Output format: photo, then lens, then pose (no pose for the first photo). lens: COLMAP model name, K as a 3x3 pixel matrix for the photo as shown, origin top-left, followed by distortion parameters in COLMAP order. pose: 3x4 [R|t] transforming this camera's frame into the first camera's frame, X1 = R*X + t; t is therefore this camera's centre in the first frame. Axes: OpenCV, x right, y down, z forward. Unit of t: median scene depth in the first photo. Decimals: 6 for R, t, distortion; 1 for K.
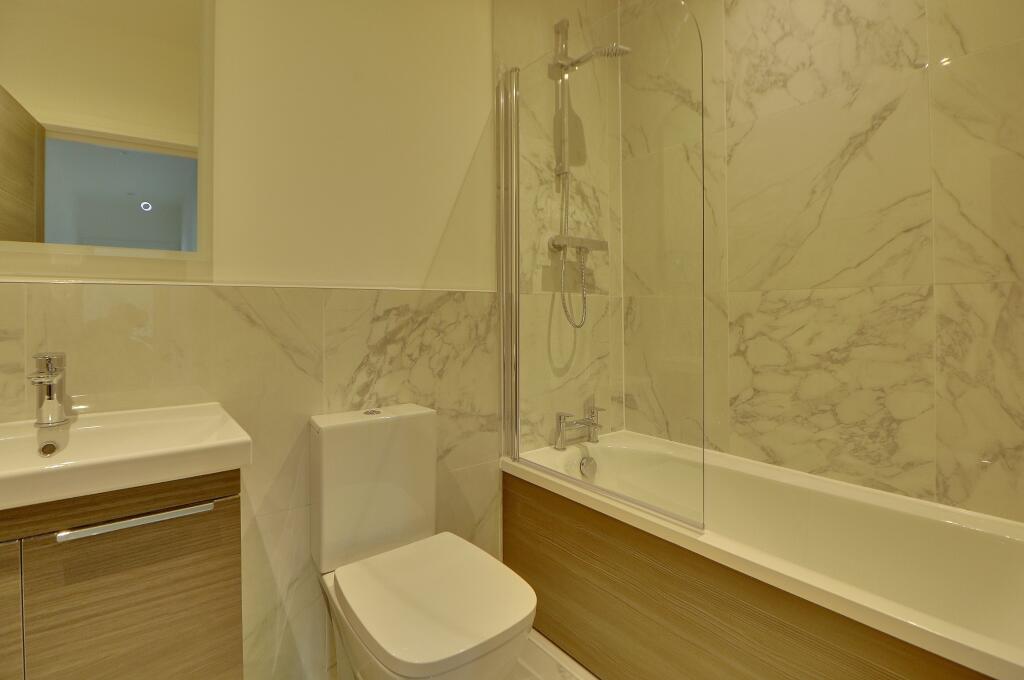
lens RADIAL K [[488.9, 0, 534.0], [0, 488.9, 311.2], [0, 0, 1]] dist [-0.000893, -0.000385]
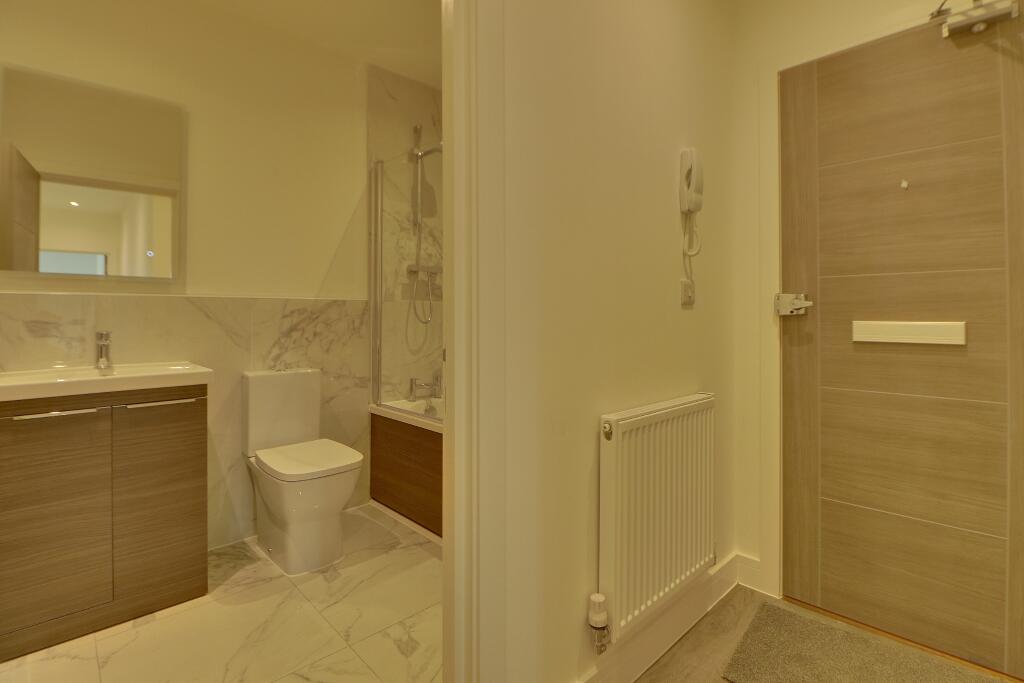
lens RADIAL K [[488.9, 0, 534.0], [0, 488.9, 312.7], [0, 0, 1]] dist [-0.000893, -0.000385]
pose [[0.995030, 0.009888, 0.099088, 0.306400], [-0.009826, 0.999951, -0.001108, -0.002589], [-0.099094, 0.000129, 0.995078, -0.639620]]
